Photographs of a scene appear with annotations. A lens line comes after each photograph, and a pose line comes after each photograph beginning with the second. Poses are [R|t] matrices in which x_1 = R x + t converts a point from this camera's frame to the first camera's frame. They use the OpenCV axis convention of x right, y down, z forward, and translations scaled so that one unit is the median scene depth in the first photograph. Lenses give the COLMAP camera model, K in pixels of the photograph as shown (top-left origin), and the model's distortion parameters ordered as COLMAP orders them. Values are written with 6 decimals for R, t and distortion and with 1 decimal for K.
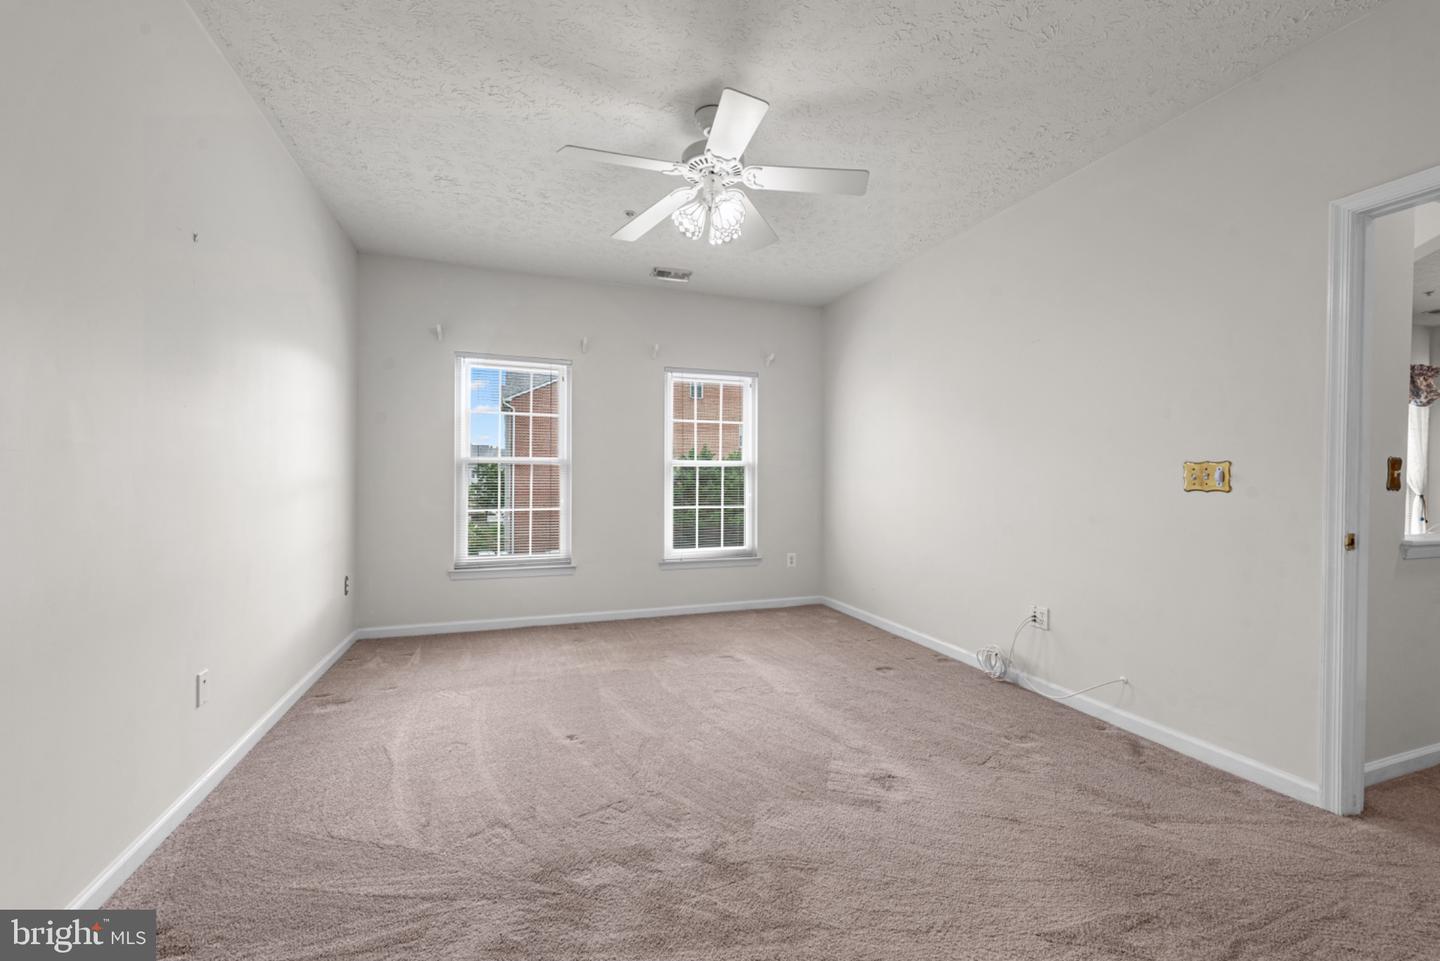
lens RADIAL K [[590.7, 0, 723.2], [0, 590.7, 476.9], [0, 0, 1]] dist [0.015513, -0.005856]
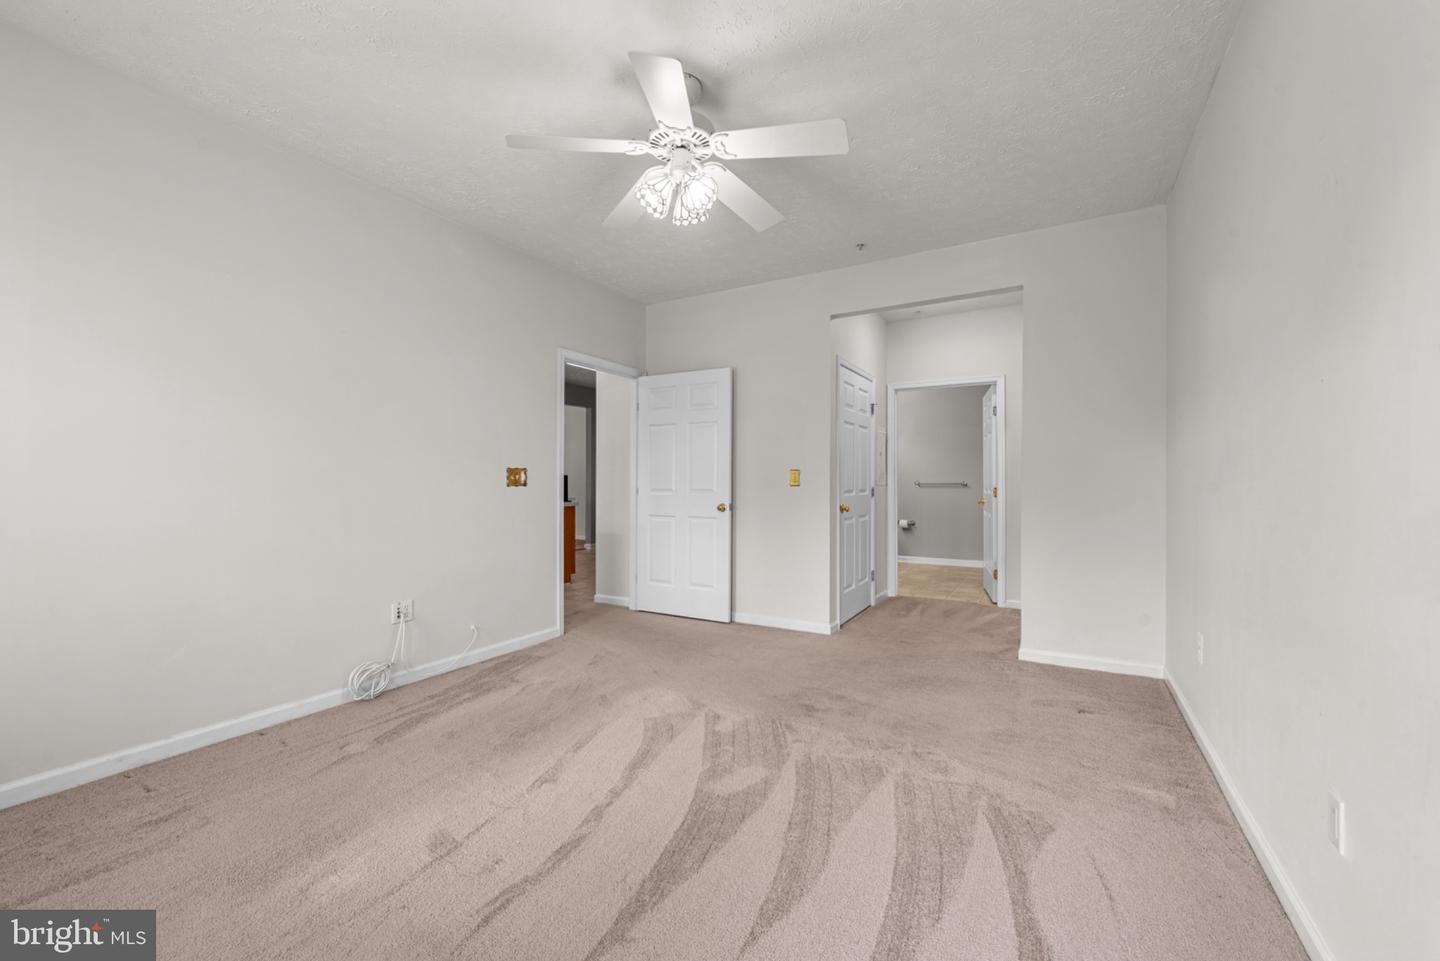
lens RADIAL K [[590.7, 0, 723.4], [0, 590.7, 481.1], [0, 0, 1]] dist [0.015513, -0.005856]
pose [[-0.641622, -0.012944, 0.766912, -0.529618], [-0.006377, 0.999913, 0.011541, -0.006037], [-0.766994, 0.002515, -0.641649, 1.062445]]
